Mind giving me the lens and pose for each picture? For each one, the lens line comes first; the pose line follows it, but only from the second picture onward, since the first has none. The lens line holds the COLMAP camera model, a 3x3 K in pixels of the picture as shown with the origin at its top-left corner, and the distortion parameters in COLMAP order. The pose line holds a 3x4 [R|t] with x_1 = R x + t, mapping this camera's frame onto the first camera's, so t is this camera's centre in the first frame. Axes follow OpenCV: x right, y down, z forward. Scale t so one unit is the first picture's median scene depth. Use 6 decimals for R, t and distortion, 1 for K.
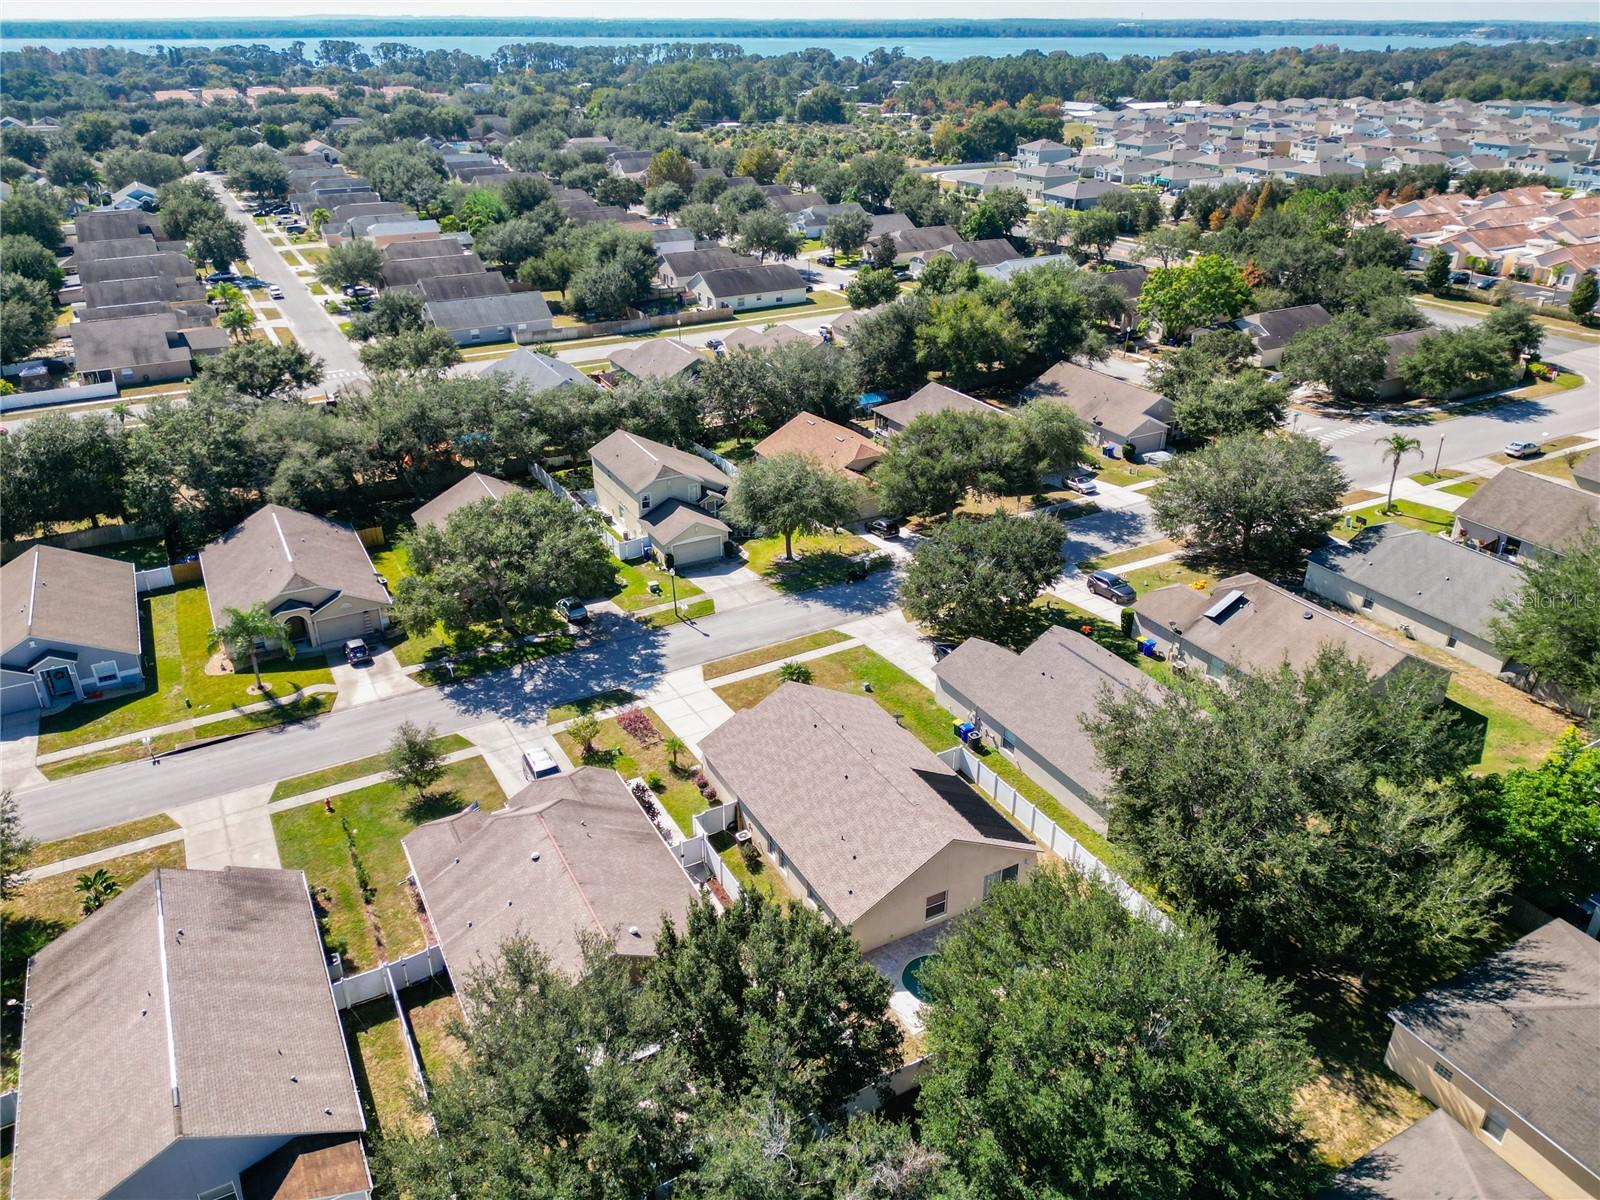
lens RADIAL K [[1154.8, 0, 800.0], [0, 1154.8, 600.0], [0, 0, 1]] dist [0.067704, -0.089471]
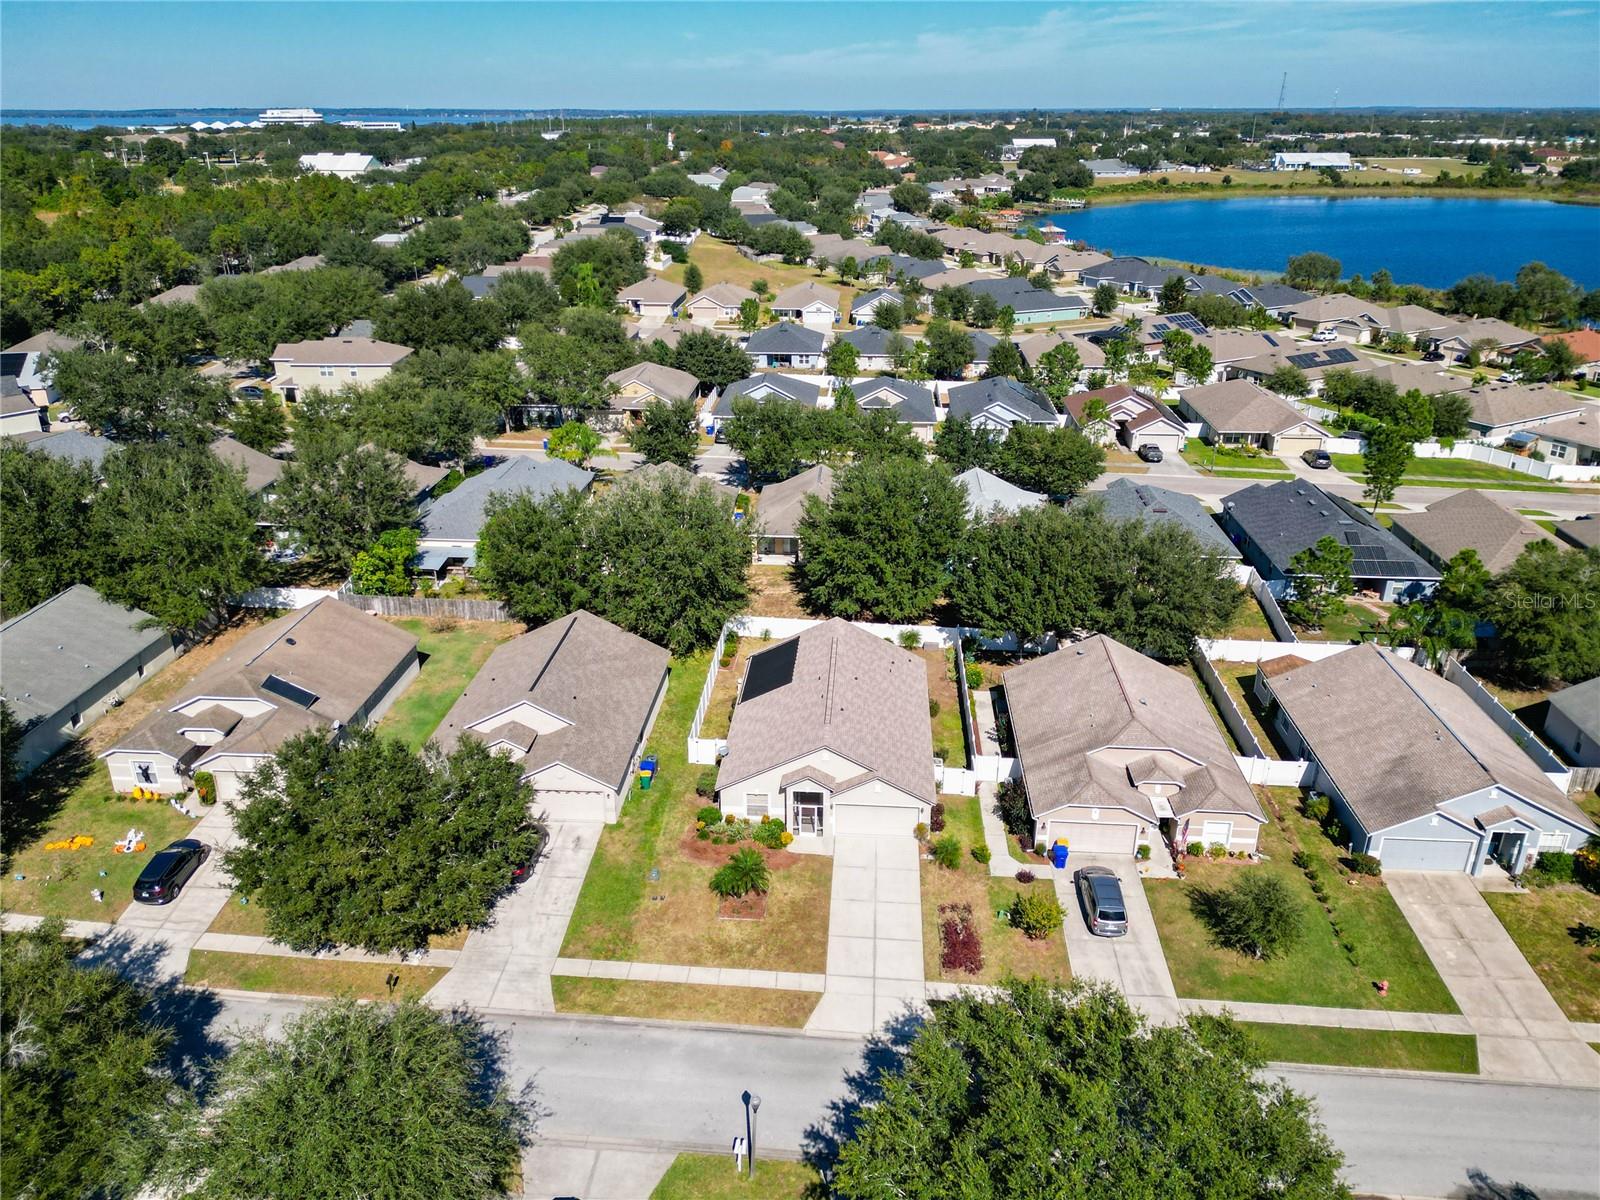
lens RADIAL K [[1154.8, 0, 800.0], [0, 1154.8, 600.0], [0, 0, 1]] dist [0.067704, -0.089471]
pose [[-0.842430, -0.213478, 0.494711, -0.324226], [0.239389, 0.674268, 0.698610, -0.499725], [-0.482706, 0.706958, -0.516919, 1.111283]]
